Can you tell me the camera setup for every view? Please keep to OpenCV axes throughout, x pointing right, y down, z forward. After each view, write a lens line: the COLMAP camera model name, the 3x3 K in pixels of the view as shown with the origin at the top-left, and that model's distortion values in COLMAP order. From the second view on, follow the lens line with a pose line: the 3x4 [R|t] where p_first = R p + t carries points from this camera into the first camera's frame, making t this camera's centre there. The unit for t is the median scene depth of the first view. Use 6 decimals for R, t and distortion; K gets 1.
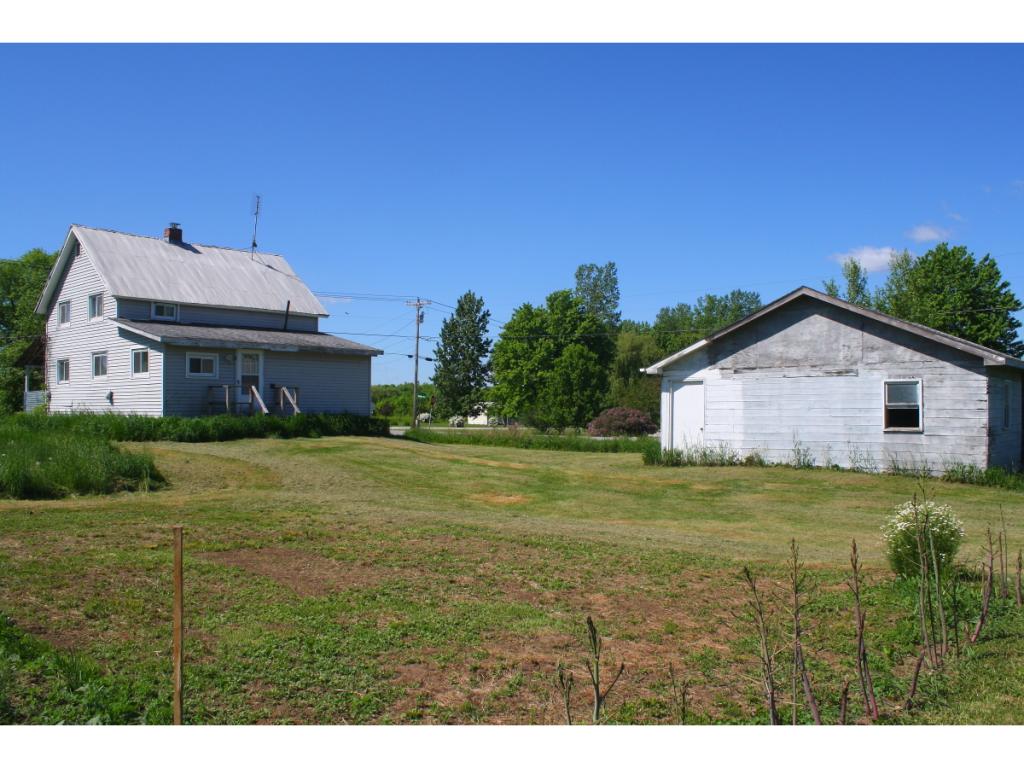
lens RADIAL K [[869.0, 0, 511.7], [0, 869.0, 386.0], [0, 0, 1]] dist [-0.164033, 0.121819]
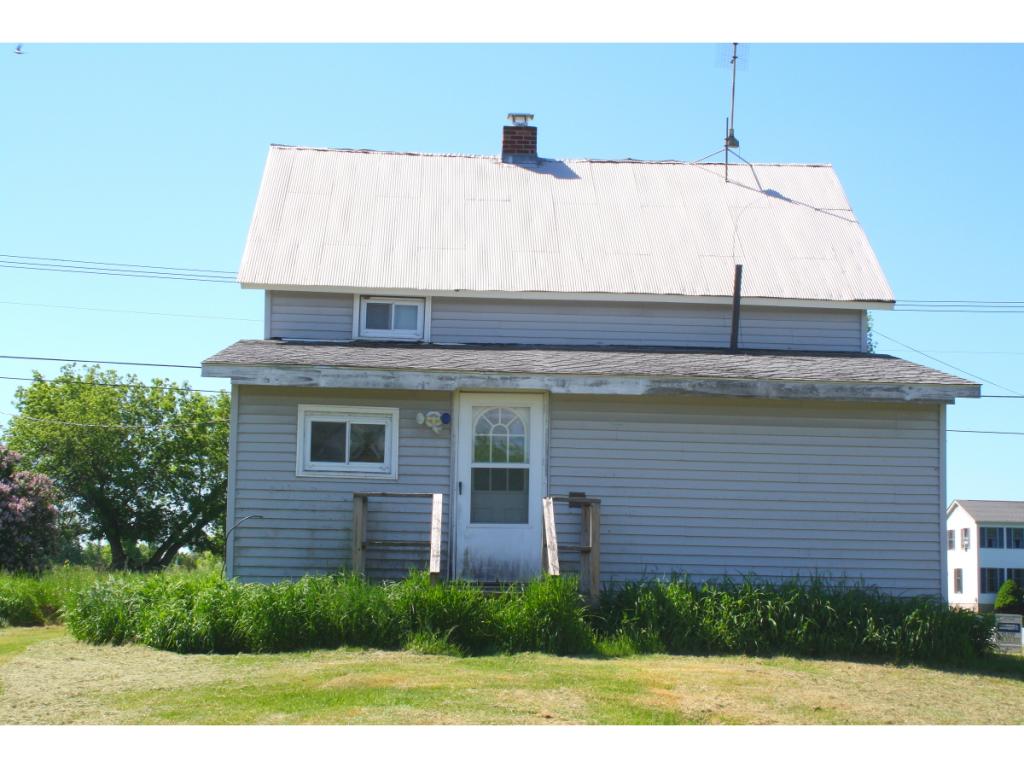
lens RADIAL K [[1588.9, 0, 512.1], [0, 1588.9, 383.7], [0, 0, 1]] dist [-0.064650, 0.000000]
pose [[0.688881, -0.078671, -0.720592, 0.151262], [-0.001487, 0.993938, -0.109935, 0.022497], [0.724873, 0.076804, 0.684588, 0.520882]]
